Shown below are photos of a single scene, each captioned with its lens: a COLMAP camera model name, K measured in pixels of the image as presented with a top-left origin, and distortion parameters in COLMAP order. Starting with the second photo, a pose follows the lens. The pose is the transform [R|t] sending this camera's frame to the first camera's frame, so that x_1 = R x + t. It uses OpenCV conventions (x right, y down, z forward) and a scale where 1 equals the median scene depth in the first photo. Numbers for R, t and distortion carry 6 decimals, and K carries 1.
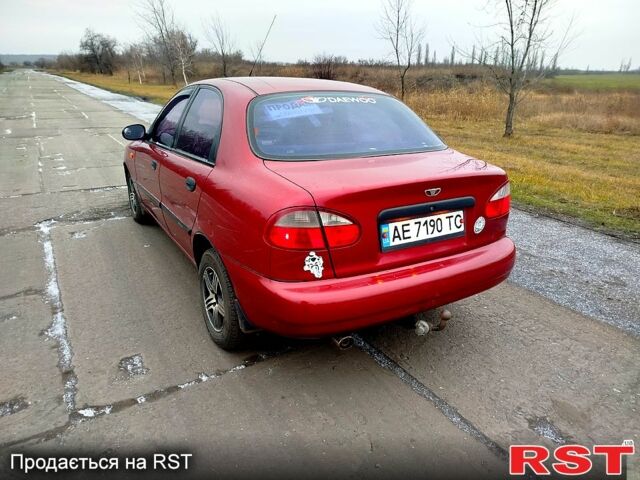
lens RADIAL K [[437.6, 0, 320.0], [0, 437.6, 240.0], [0, 0, 1]] dist [0.057485, -0.066305]
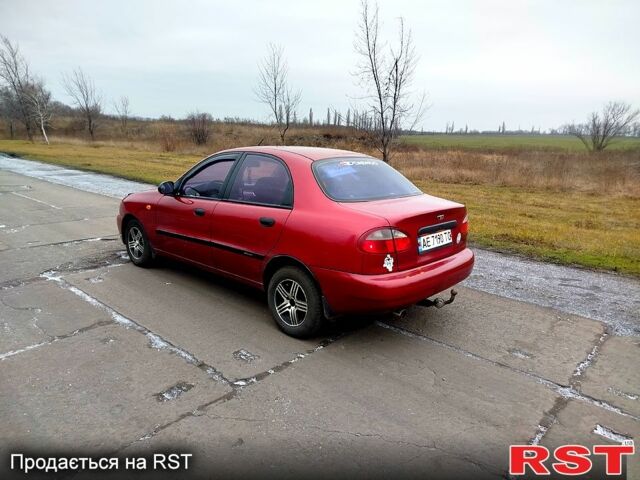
lens RADIAL K [[437.6, 0, 320.0], [0, 437.6, 240.0], [0, 0, 1]] dist [0.057485, -0.066305]
pose [[0.958242, -0.053193, 0.280967, -0.540690], [0.085850, 0.990736, -0.105226, 0.092282], [-0.272767, 0.124953, 0.953931, -0.371246]]
